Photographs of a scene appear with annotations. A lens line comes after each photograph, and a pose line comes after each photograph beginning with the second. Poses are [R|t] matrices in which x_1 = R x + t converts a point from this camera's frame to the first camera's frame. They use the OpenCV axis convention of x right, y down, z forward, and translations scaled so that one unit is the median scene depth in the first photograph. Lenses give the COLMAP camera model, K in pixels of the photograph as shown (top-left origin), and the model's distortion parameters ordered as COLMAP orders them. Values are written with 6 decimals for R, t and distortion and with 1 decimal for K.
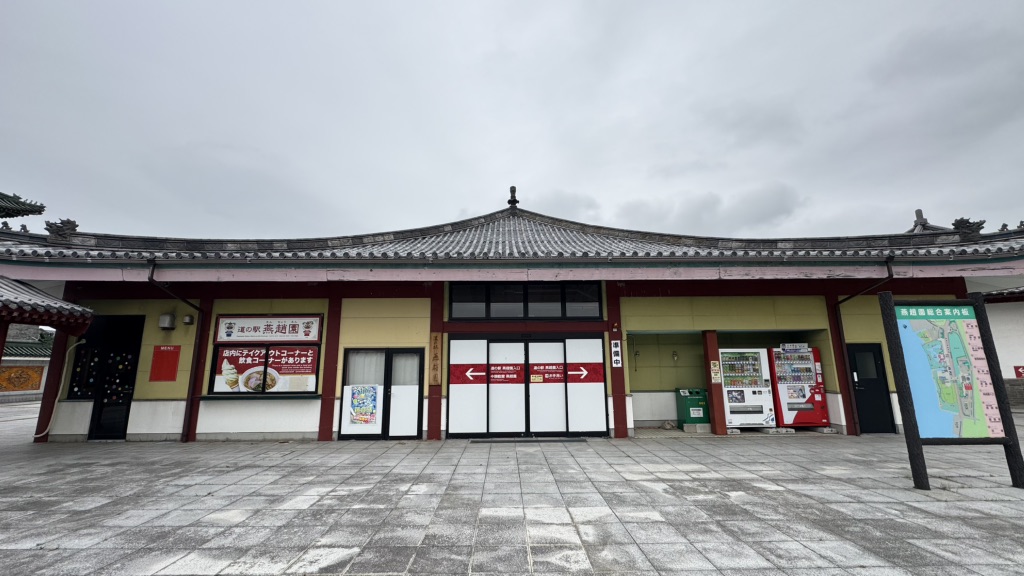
lens RADIAL K [[404.8, 0, 509.5], [0, 404.8, 289.5], [0, 0, 1]] dist [-0.004267, -0.000128]
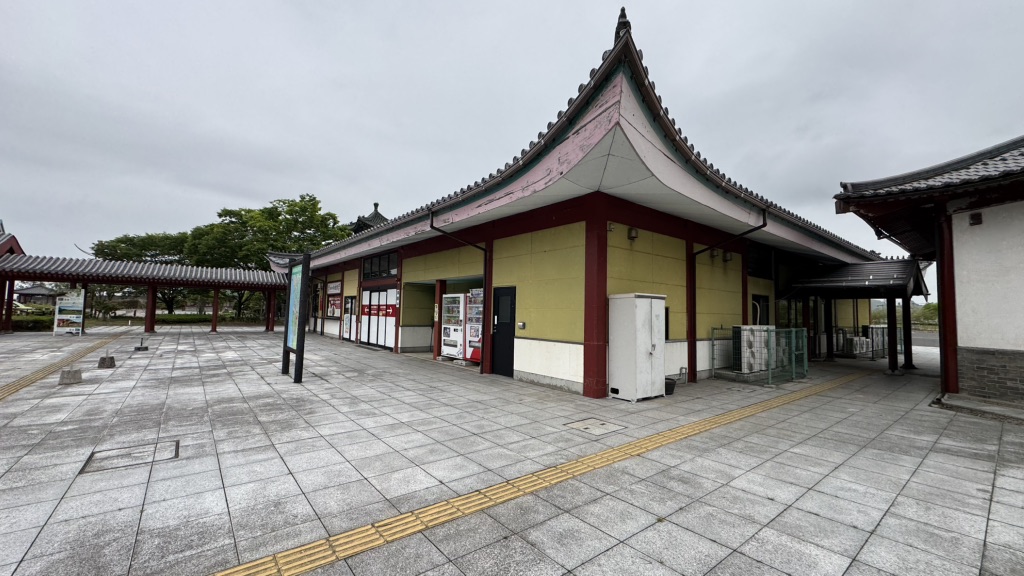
lens RADIAL K [[404.8, 0, 511.4], [0, 404.8, 287.3], [0, 0, 1]] dist [-0.004267, -0.000128]
pose [[0.613379, -0.026961, -0.789328, 1.360462], [0.121156, 0.990800, 0.060307, 0.062894], [0.780441, -0.132622, 0.611002, 0.338209]]
